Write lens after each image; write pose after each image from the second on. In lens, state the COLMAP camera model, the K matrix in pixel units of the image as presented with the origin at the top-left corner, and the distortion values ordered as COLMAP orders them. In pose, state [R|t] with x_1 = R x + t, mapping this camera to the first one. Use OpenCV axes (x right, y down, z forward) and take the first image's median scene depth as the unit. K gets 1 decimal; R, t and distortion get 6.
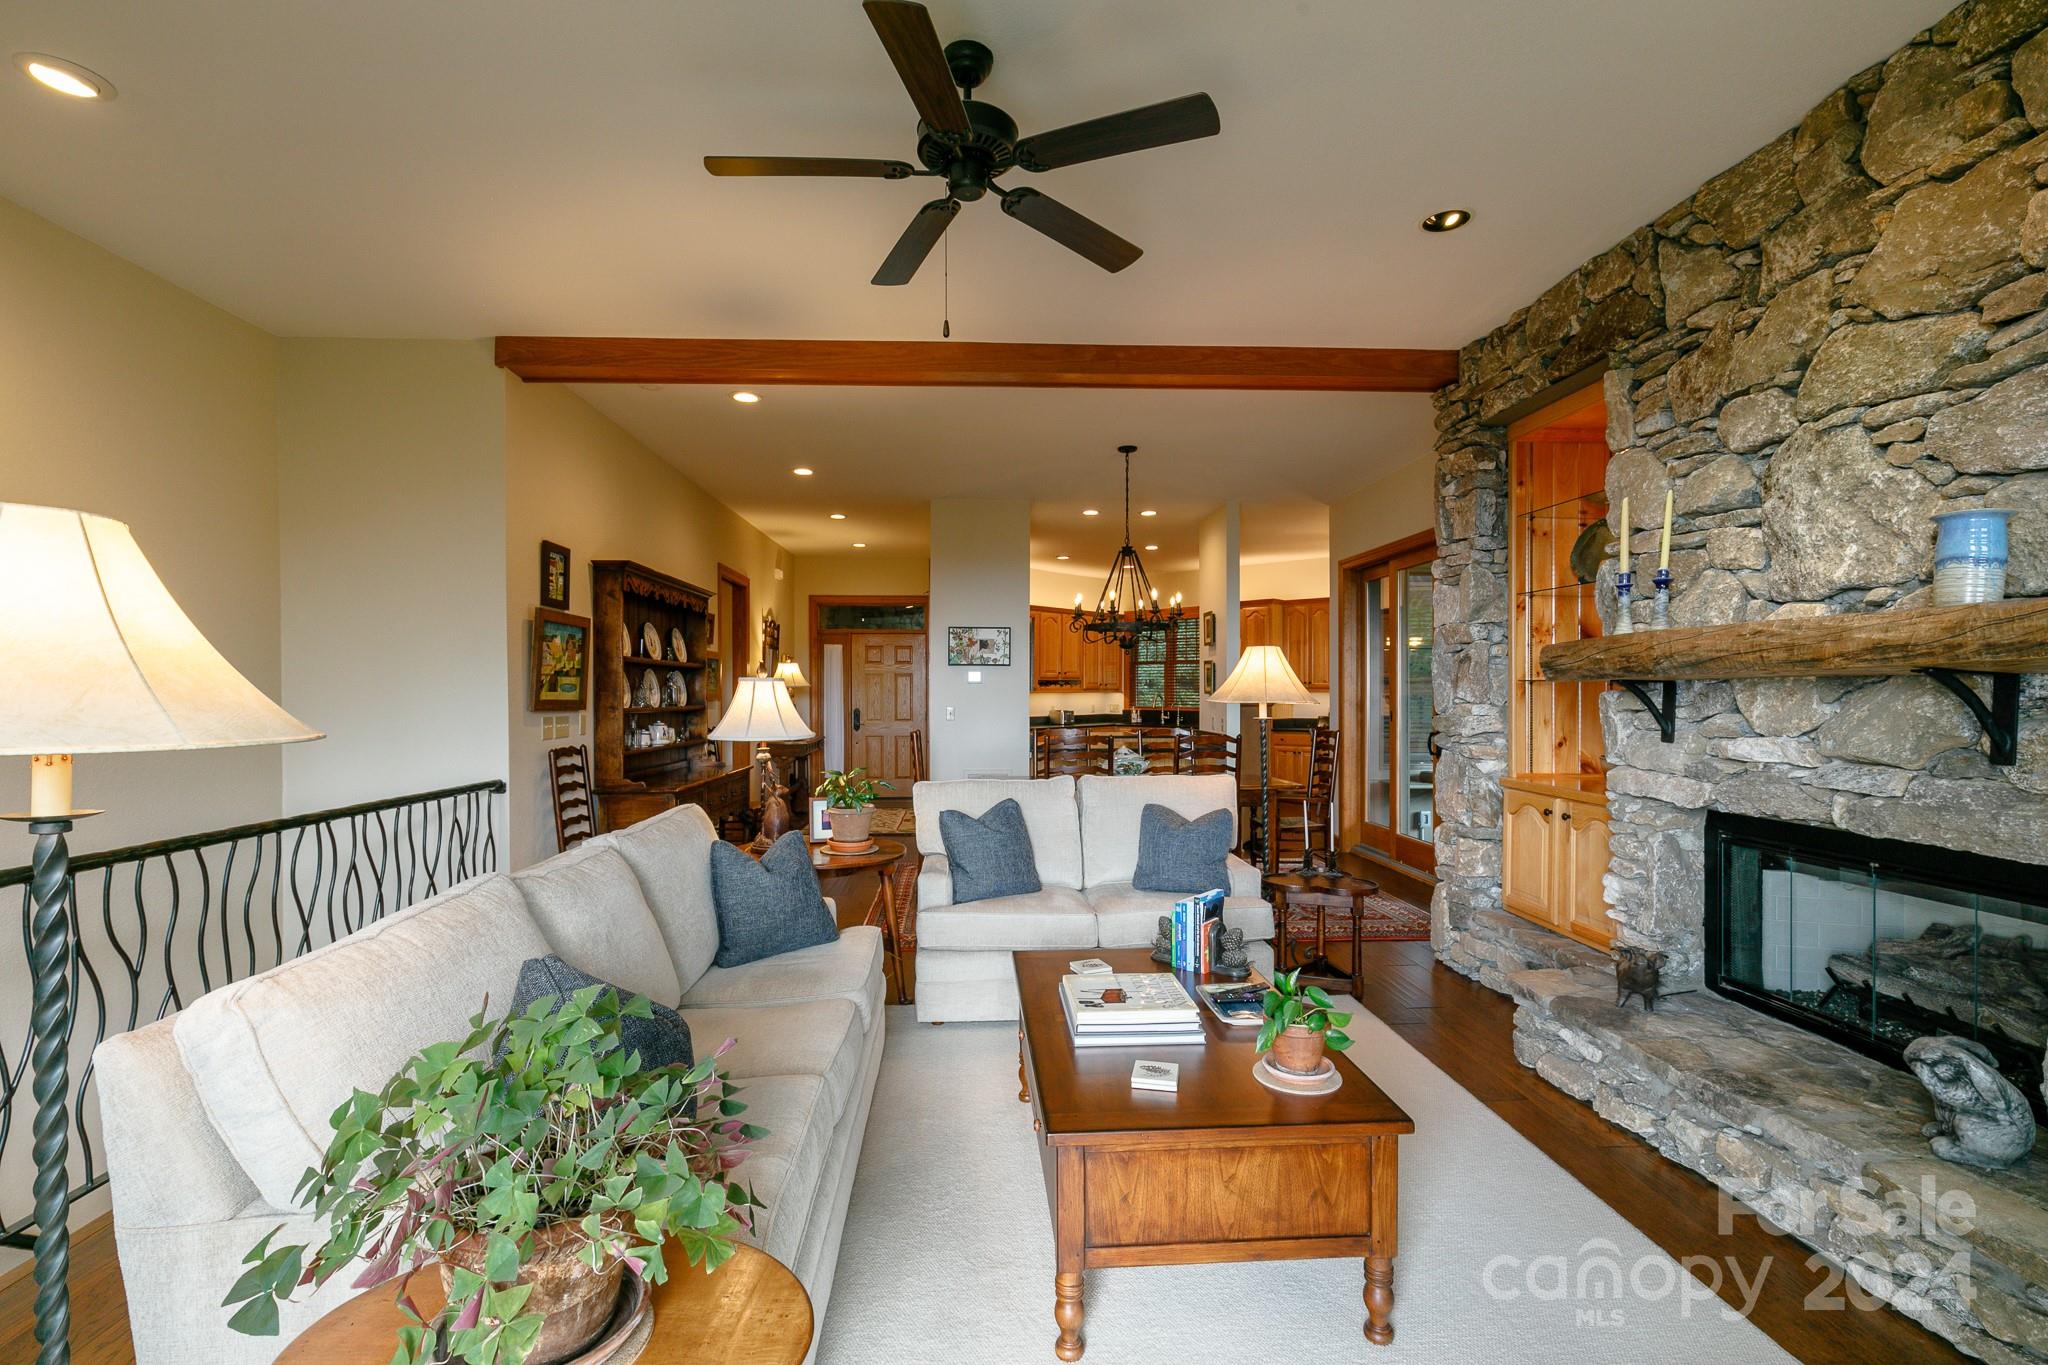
lens RADIAL K [[907.1, 0, 1015.1], [0, 907.1, 682.4], [0, 0, 1]] dist [0.002708, 0.000013]
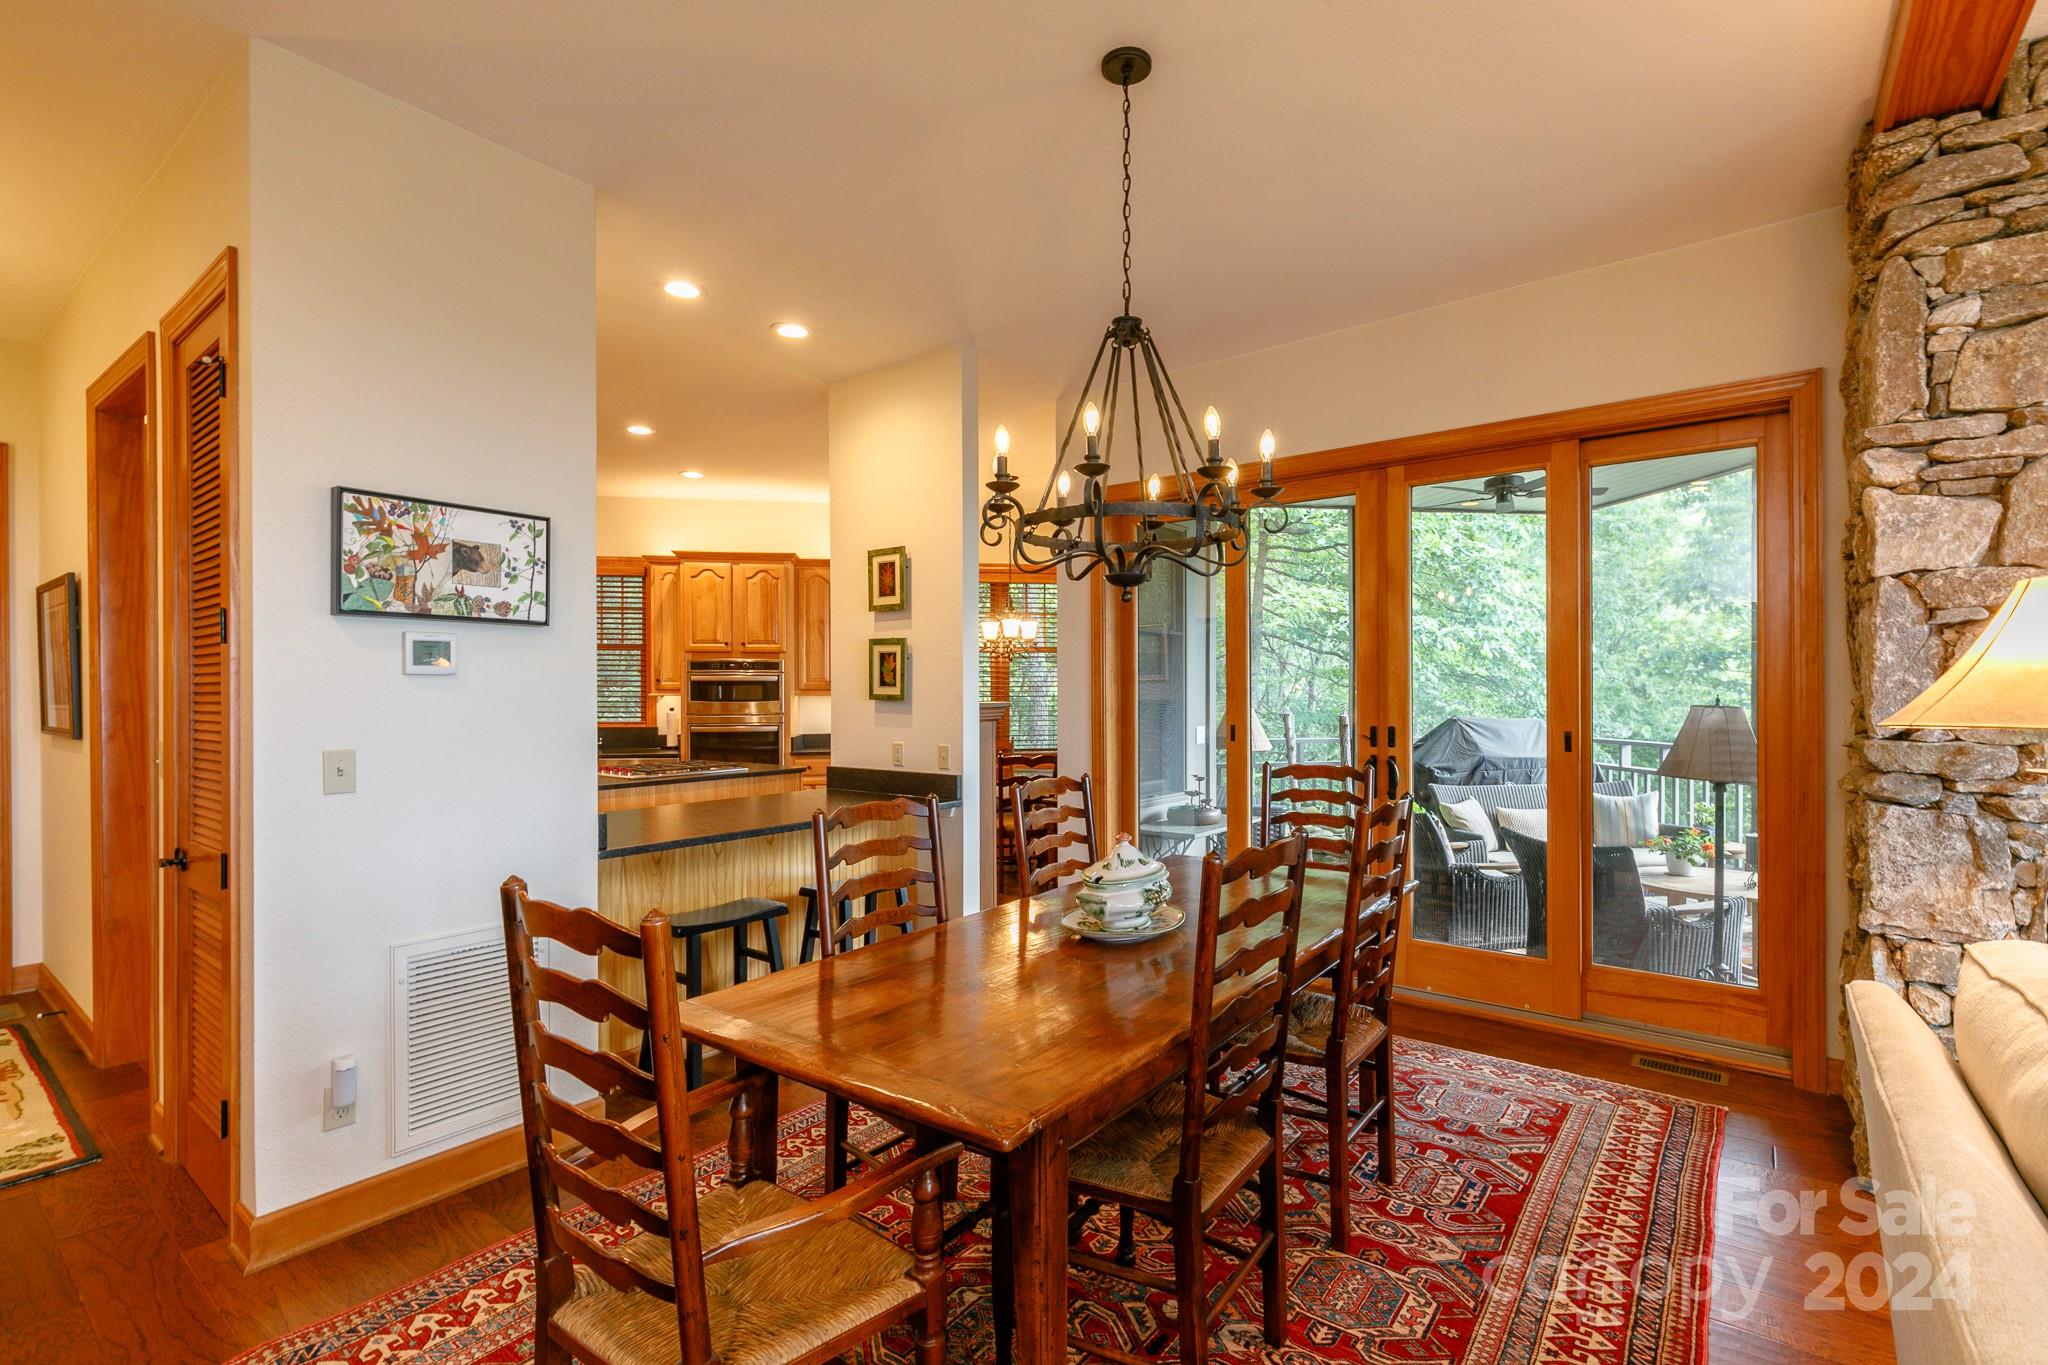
lens RADIAL K [[922.5, 0, 1052.5], [0, 922.5, 690.4], [0, 0, 1]] dist [0.002526, 0.000241]
pose [[0.640227, 0.000108, 0.768186, -0.296359], [-0.006010, 0.999970, 0.004868, 0.006844], [-0.768162, -0.007734, 0.640209, 1.174109]]
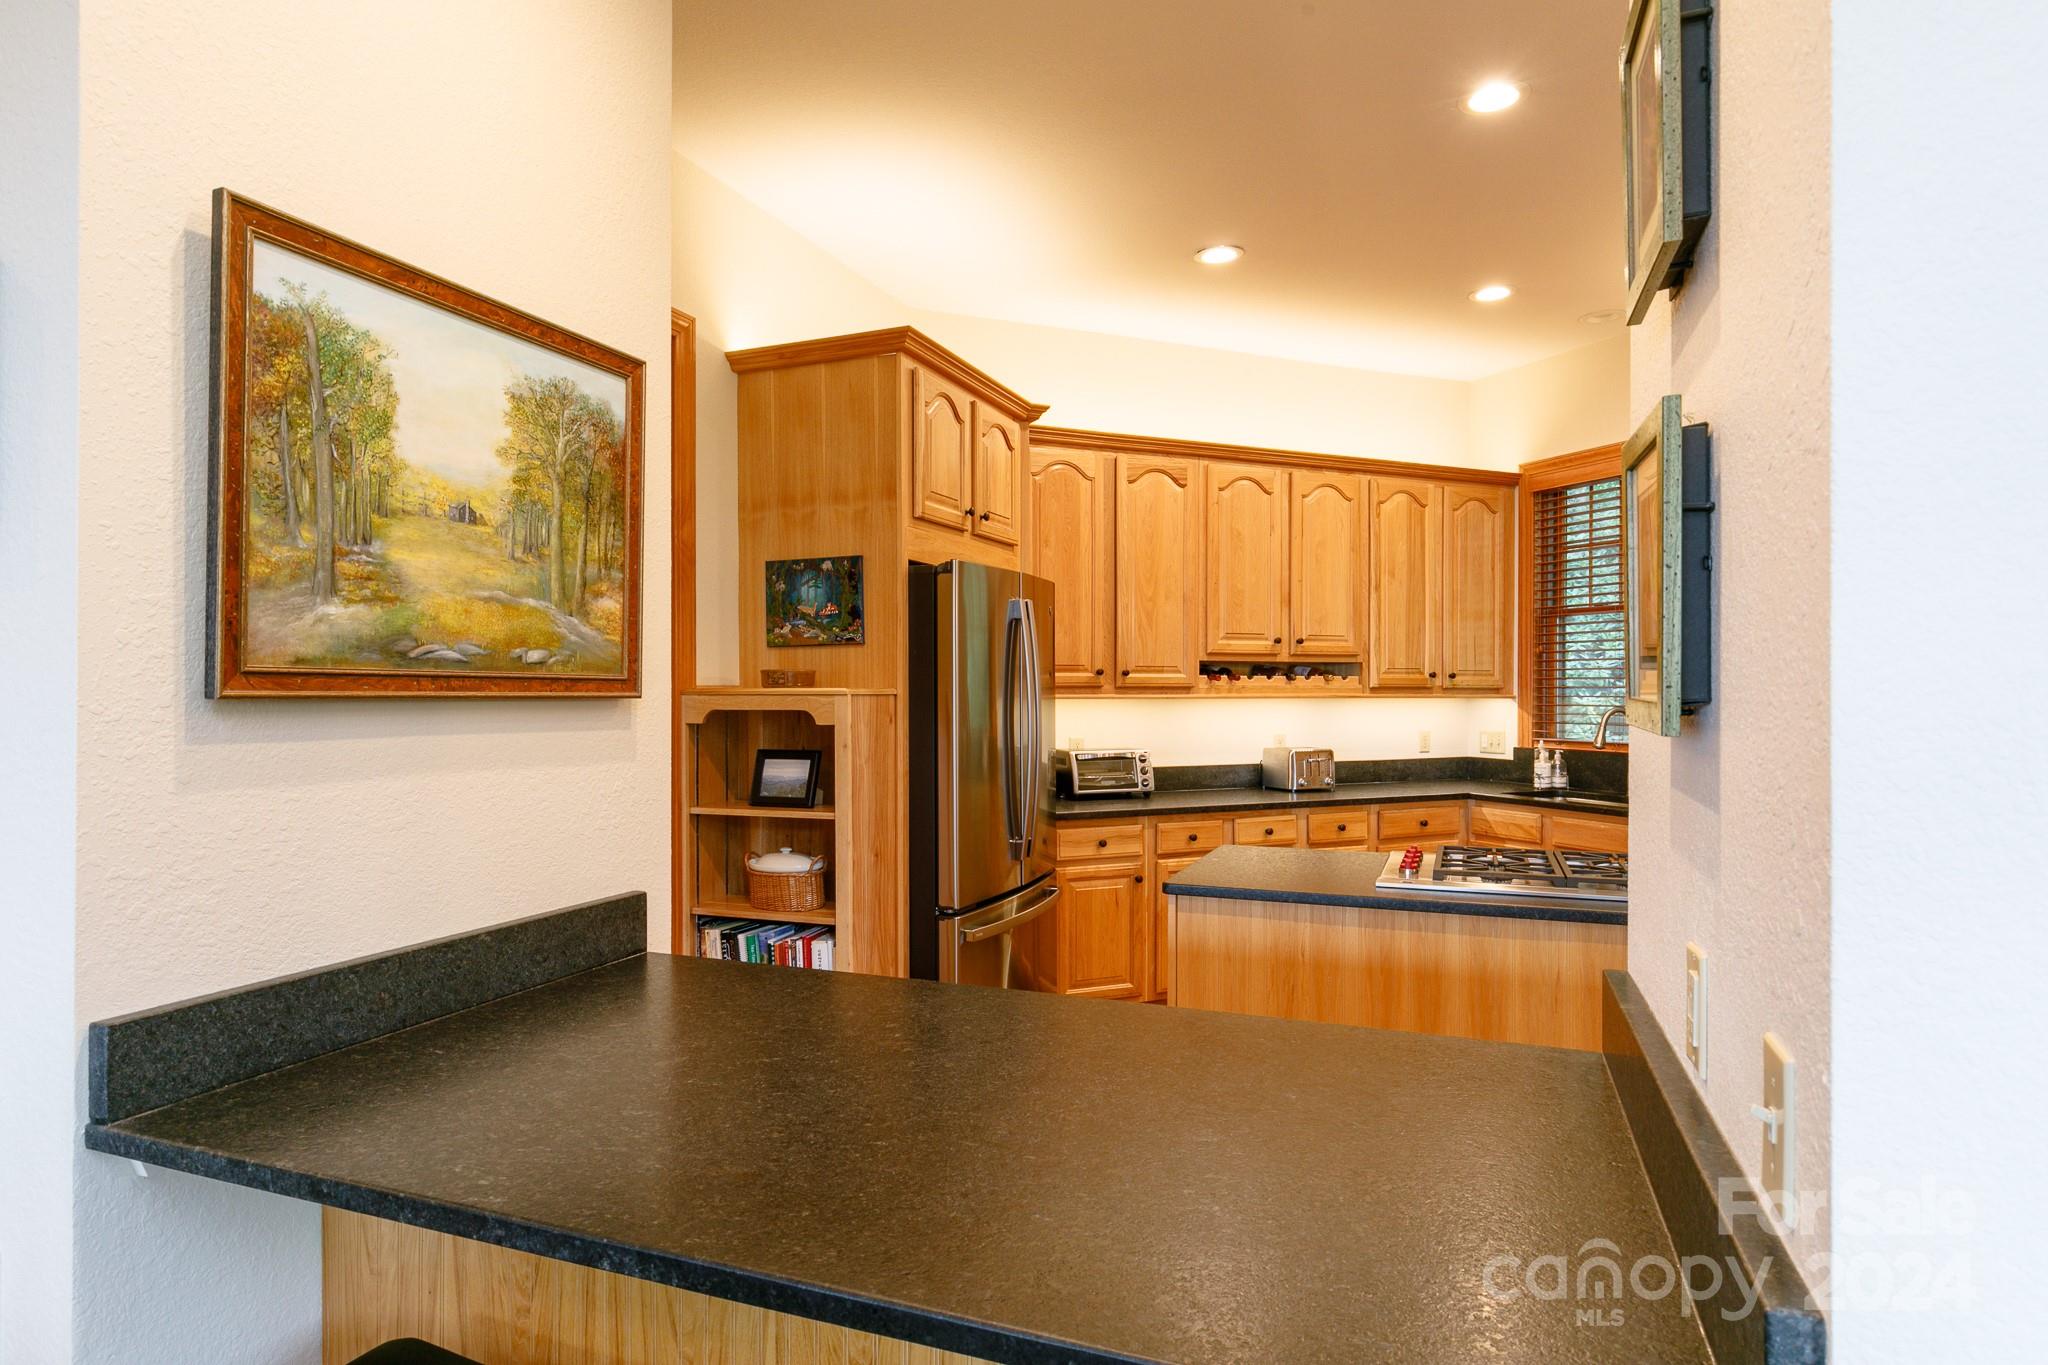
lens RADIAL K [[1169.0, 0, 947.5], [0, 1169.0, 690.8], [0, 0, 1]] dist [-0.001416, 0.003133]
pose [[0.902397, 0.001099, -0.430904, 0.393645], [0.001710, 0.999980, 0.006132, 0.016022], [0.430902, -0.006270, 0.902377, 1.673504]]
